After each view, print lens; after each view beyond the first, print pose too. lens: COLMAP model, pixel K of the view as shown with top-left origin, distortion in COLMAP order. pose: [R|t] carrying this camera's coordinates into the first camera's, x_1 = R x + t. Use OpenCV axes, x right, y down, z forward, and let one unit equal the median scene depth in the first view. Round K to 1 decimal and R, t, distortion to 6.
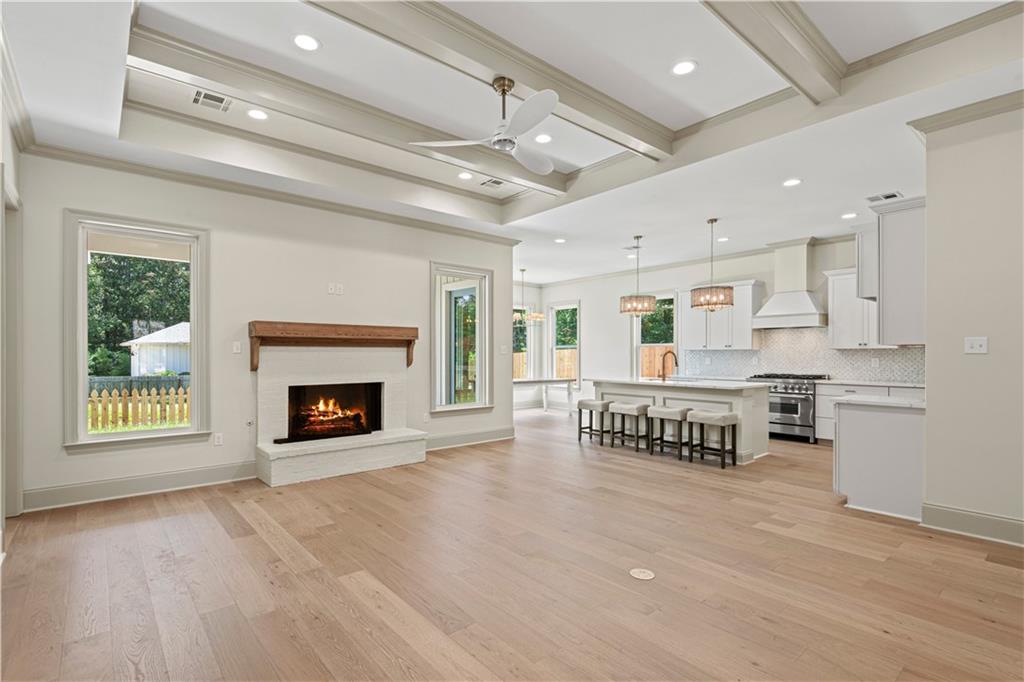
lens RADIAL K [[479.5, 0, 512.7], [0, 479.5, 353.0], [0, 0, 1]] dist [0.001237, -0.014143]
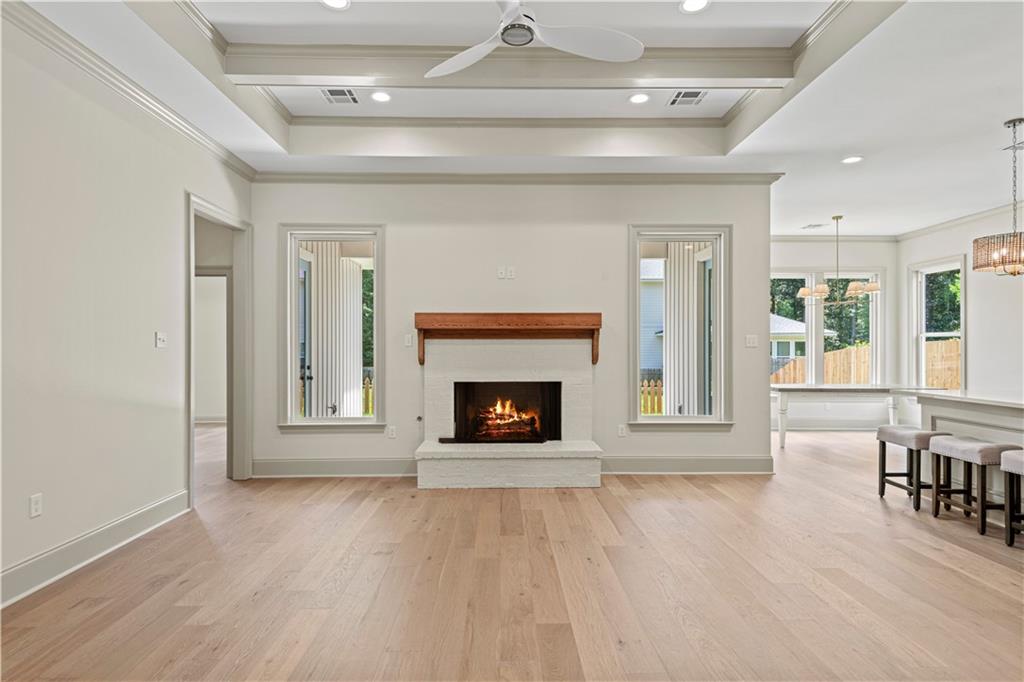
lens RADIAL K [[553.8, 0, 510.3], [0, 553.8, 346.3], [0, 0, 1]] dist [0.002245, -0.000619]
pose [[0.765449, -0.001908, -0.643494, 0.273529], [0.003061, 0.999995, 0.000677, 0.000068], [0.643489, -0.002488, 0.765451, 0.229618]]
